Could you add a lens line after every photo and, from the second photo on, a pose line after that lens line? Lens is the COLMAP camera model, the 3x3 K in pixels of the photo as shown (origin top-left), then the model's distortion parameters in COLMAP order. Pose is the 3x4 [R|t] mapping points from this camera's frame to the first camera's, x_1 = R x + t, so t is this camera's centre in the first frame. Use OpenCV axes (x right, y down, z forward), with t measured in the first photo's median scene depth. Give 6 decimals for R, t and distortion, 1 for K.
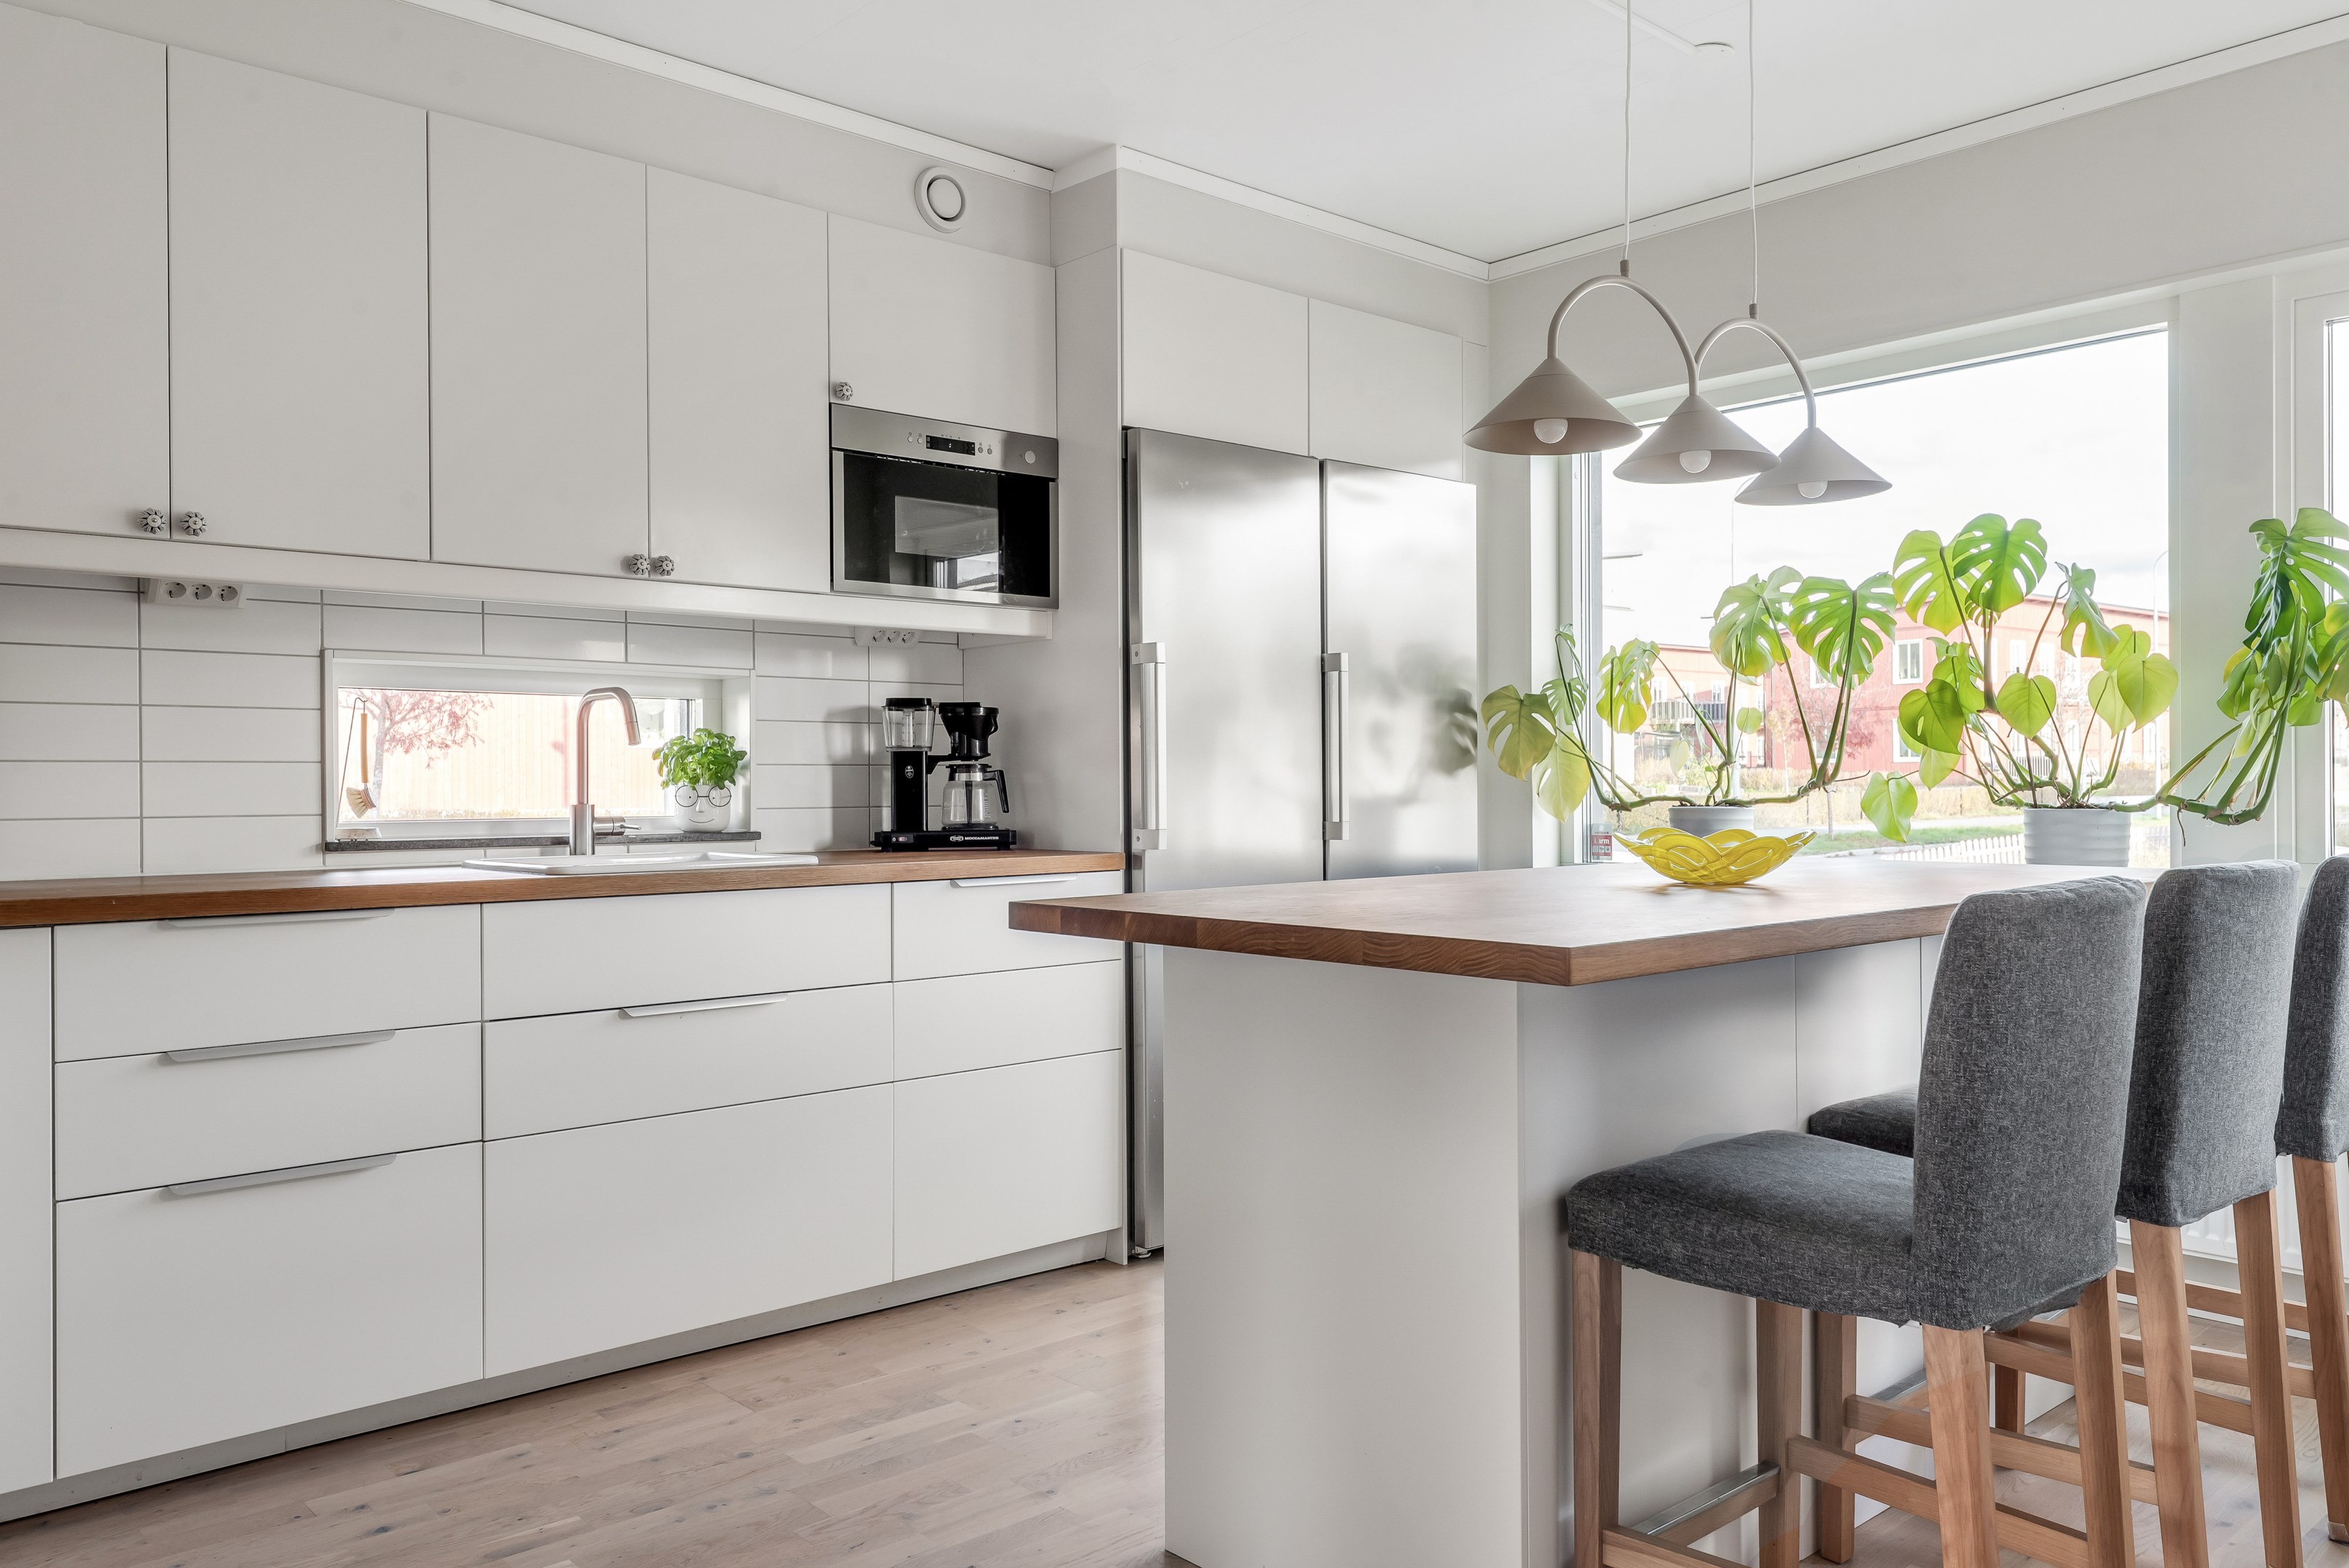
lens RADIAL K [[1683.7, 0, 1179.3], [0, 1683.7, 784.9], [0, 0, 1]] dist [0.042116, -0.039098]
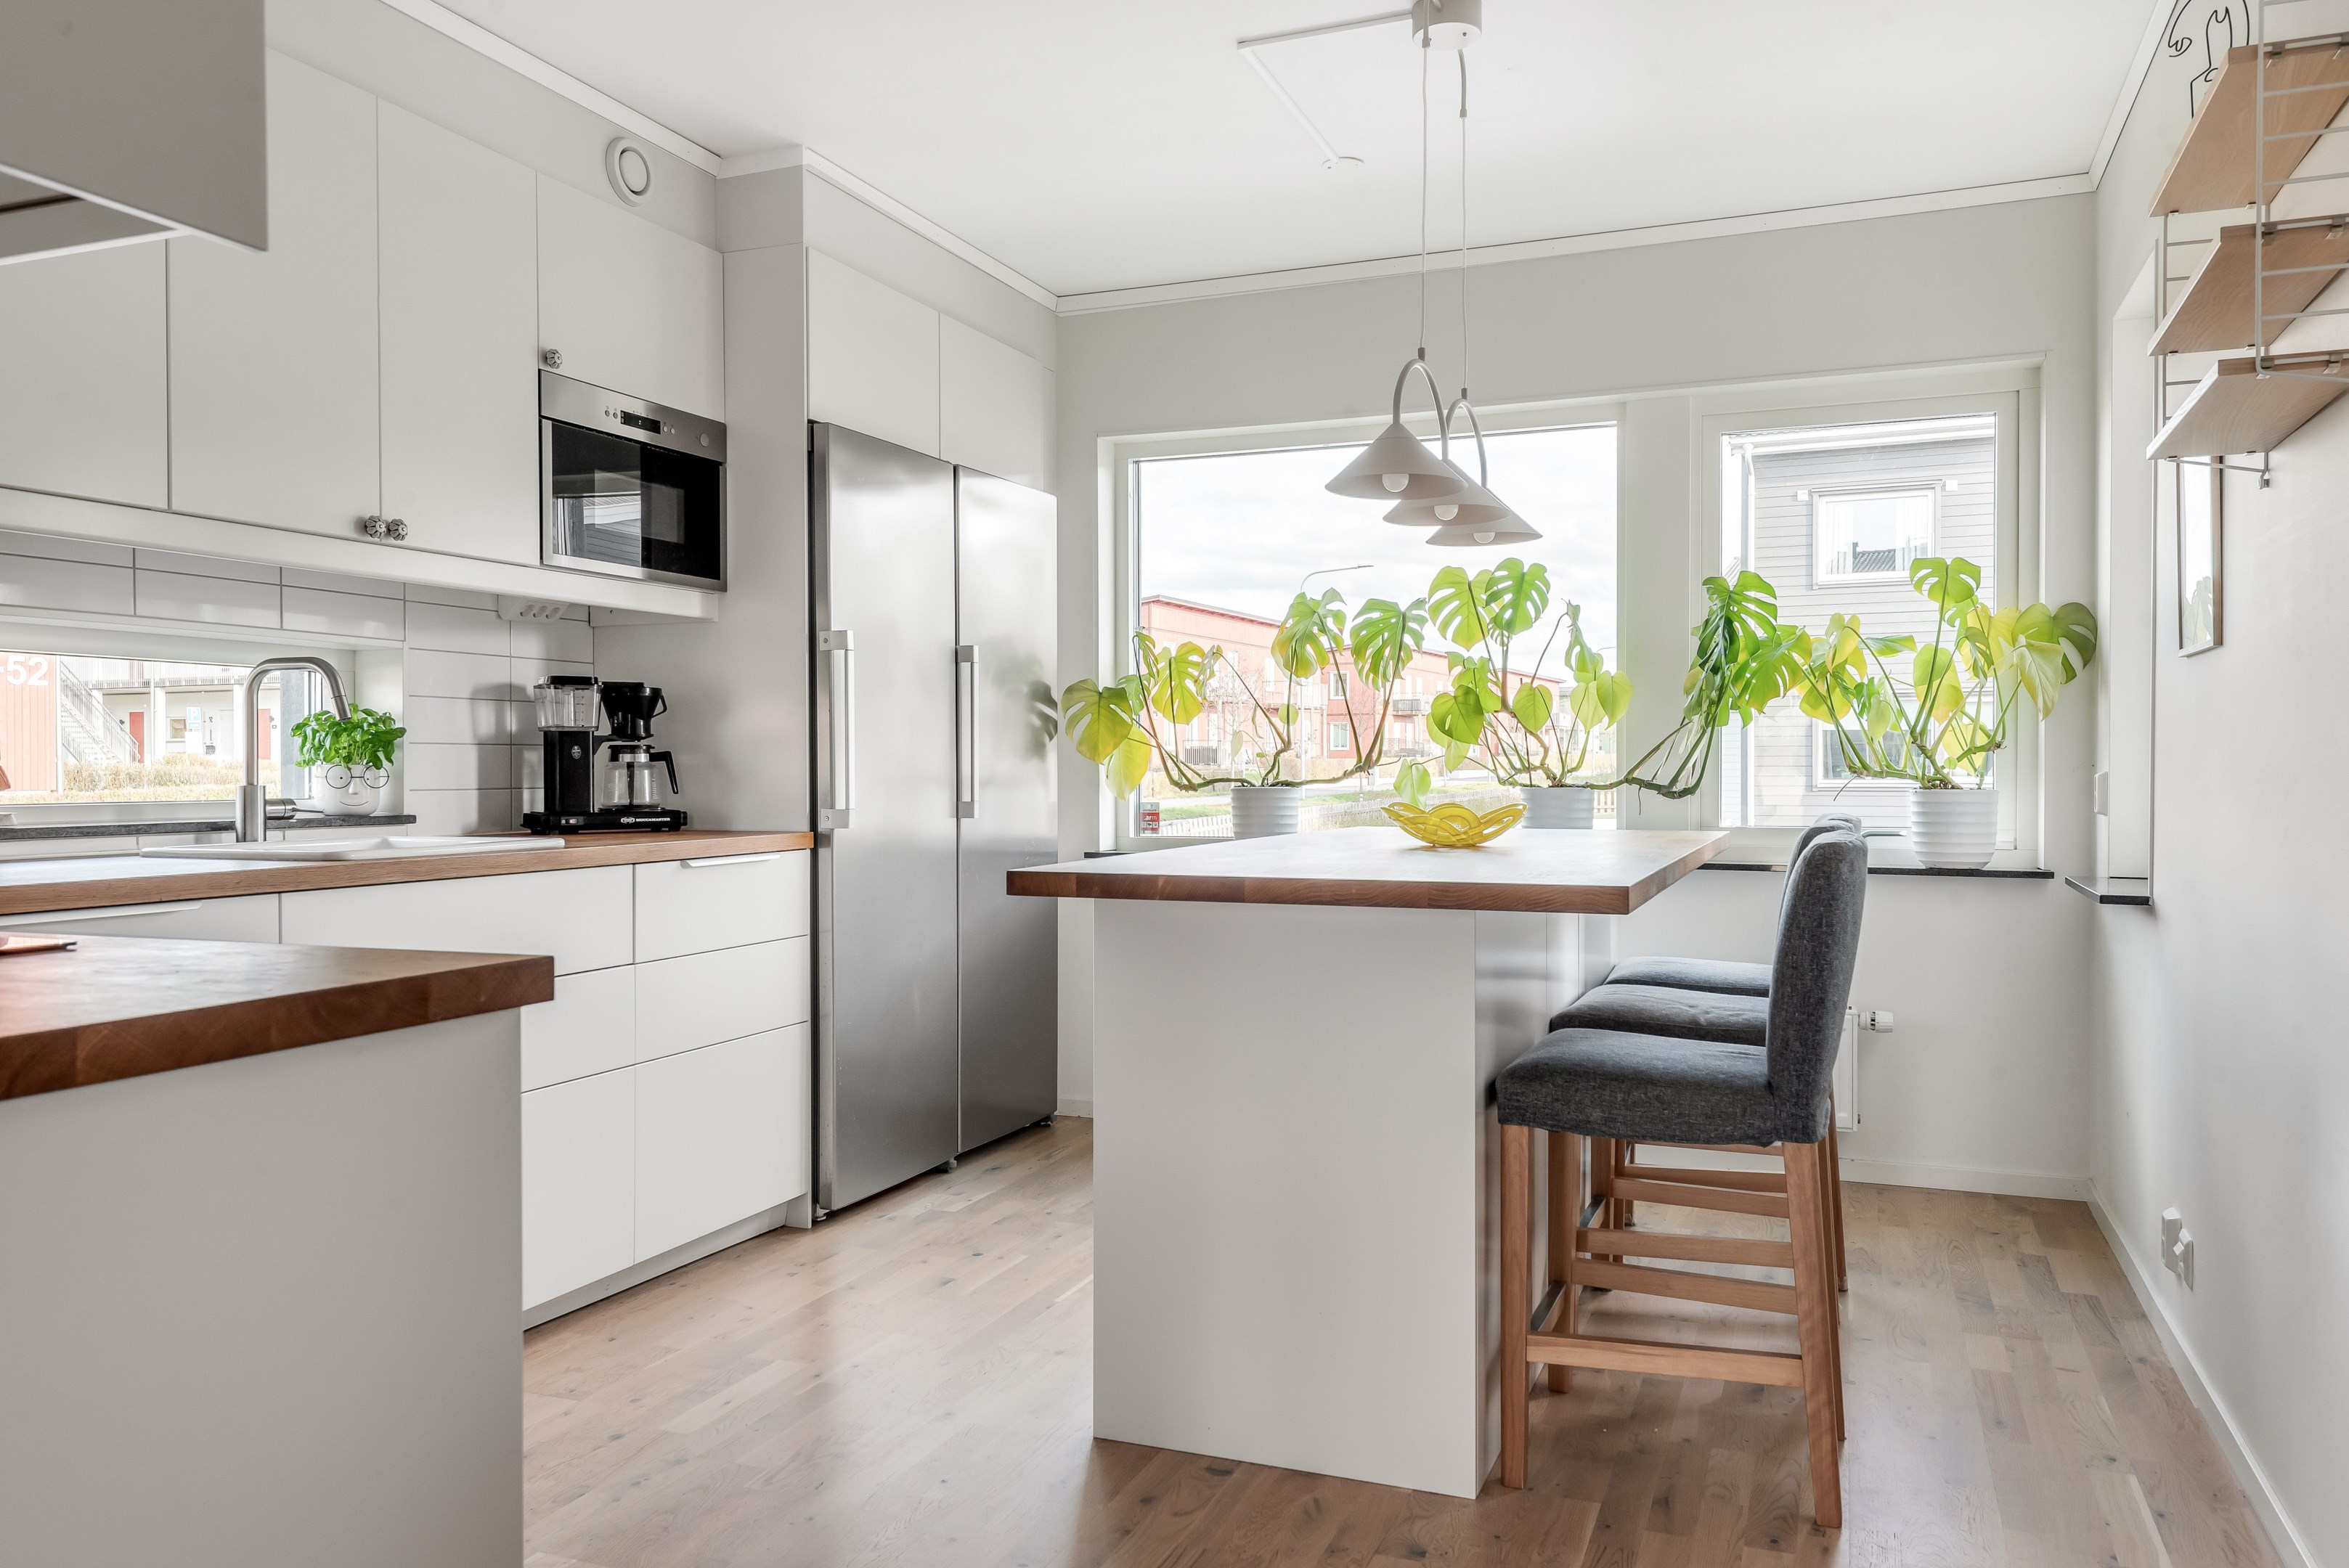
lens RADIAL K [[1659.5, 0, 1174.5], [0, 1659.5, 784.0], [0, 0, 1]] dist [0.023137, -0.000535]
pose [[0.897681, -0.000713, 0.440646, -0.285145], [-0.003120, 0.999963, 0.007976, 0.001895], [-0.440636, -0.008535, 0.897645, -0.015874]]
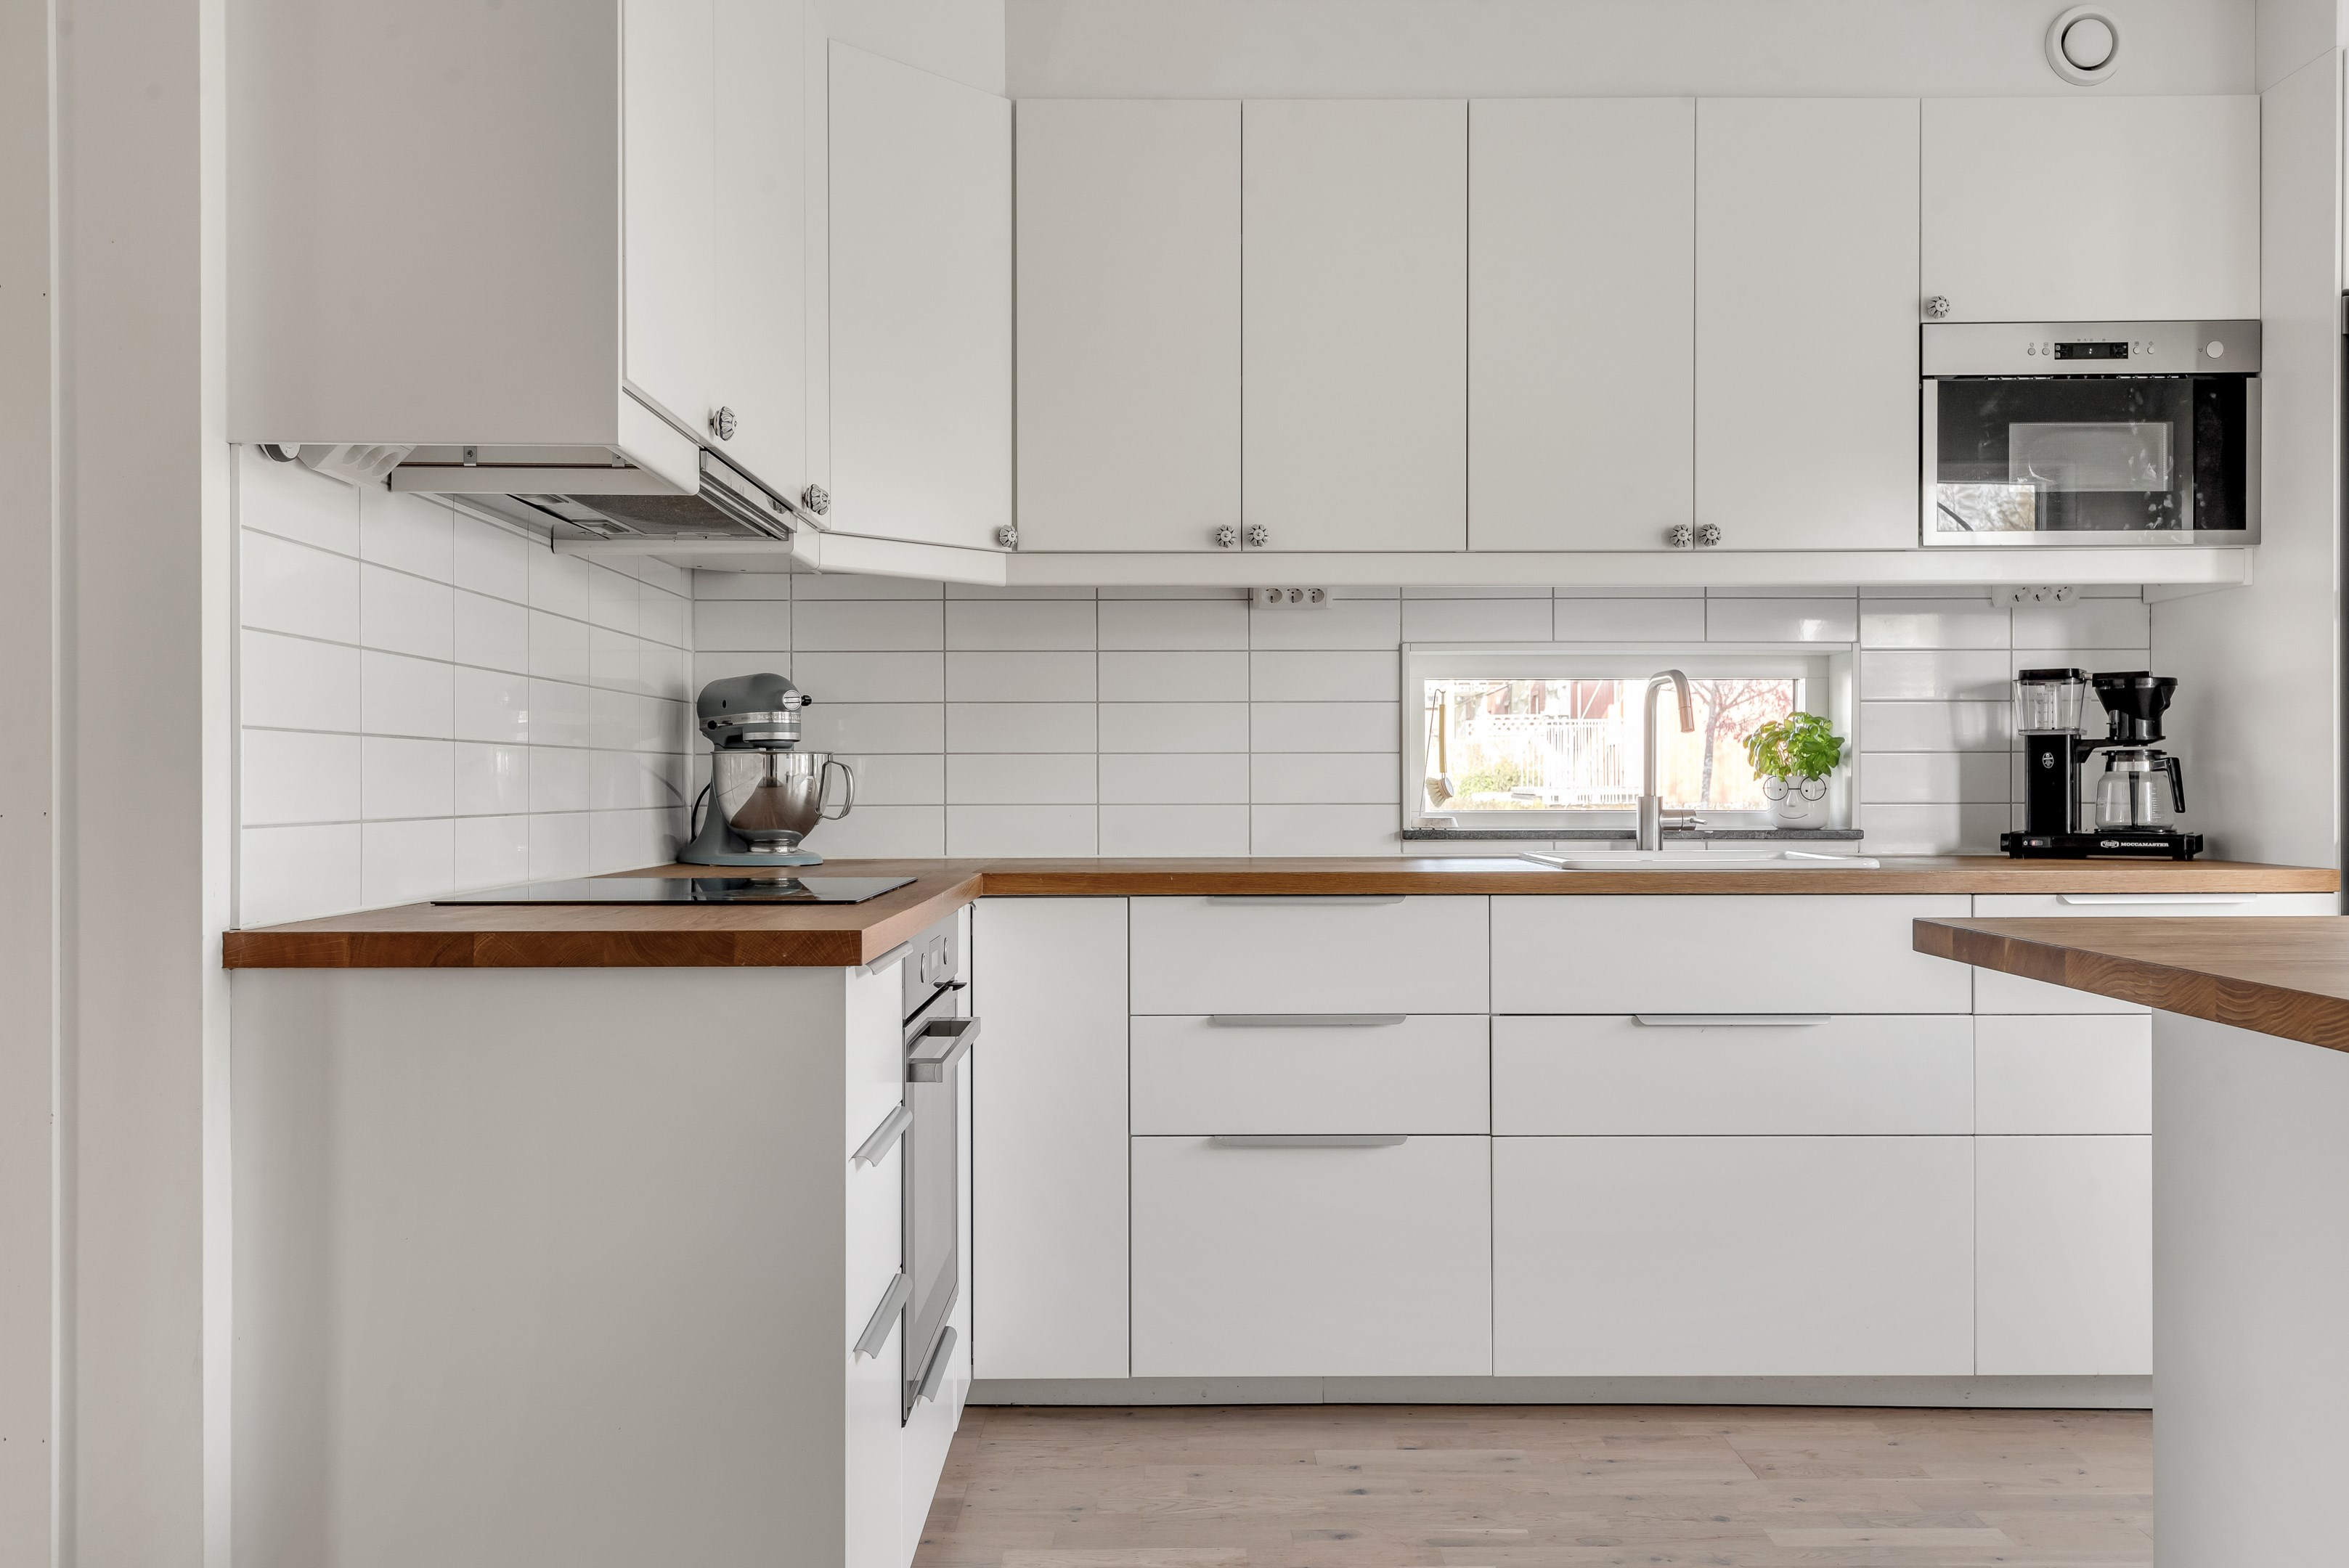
lens RADIAL K [[1935.6, 0, 1203.0], [0, 1935.6, 788.4], [0, 0, 1]] dist [0.044749, -0.062104]
pose [[0.752877, 0.007035, -0.658124, 0.156470], [-0.002519, 0.999966, 0.007808, -0.000574], [0.658157, -0.004221, 0.752869, 0.029059]]
